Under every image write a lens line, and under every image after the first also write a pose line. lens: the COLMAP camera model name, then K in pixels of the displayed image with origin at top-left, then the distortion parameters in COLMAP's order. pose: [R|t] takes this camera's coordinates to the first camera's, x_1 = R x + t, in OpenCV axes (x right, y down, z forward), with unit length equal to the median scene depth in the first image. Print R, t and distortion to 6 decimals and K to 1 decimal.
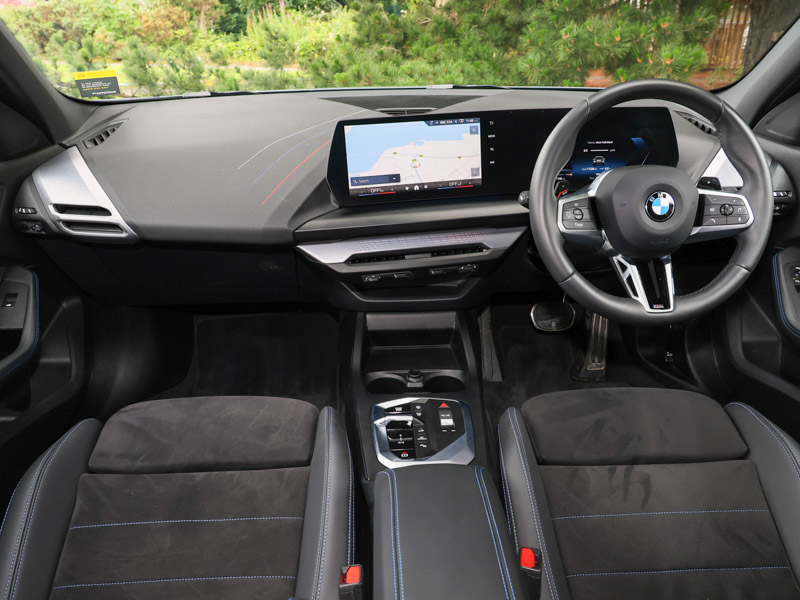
lens RADIAL K [[608.0, 0, 400.0], [0, 608.0, 300.0], [0, 0, 1]] dist [0.000604, -0.004412]
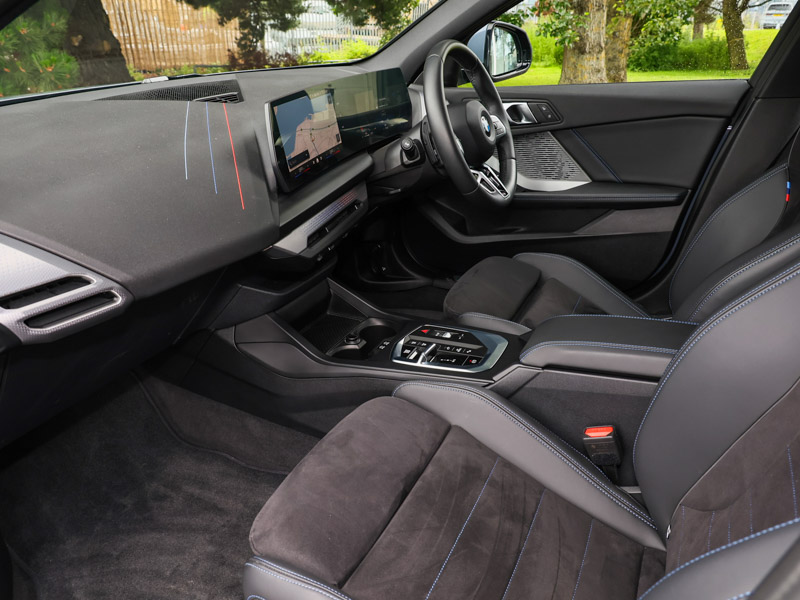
lens RADIAL K [[608.0, 0, 400.0], [0, 608.0, 300.0], [0, 0, 1]] dist [0.000604, -0.004412]
pose [[0.452136, -0.370550, 0.811336, -0.822070], [0.385890, 0.901350, 0.196614, -0.116593], [-0.804153, 0.224190, 0.550525, 0.356801]]
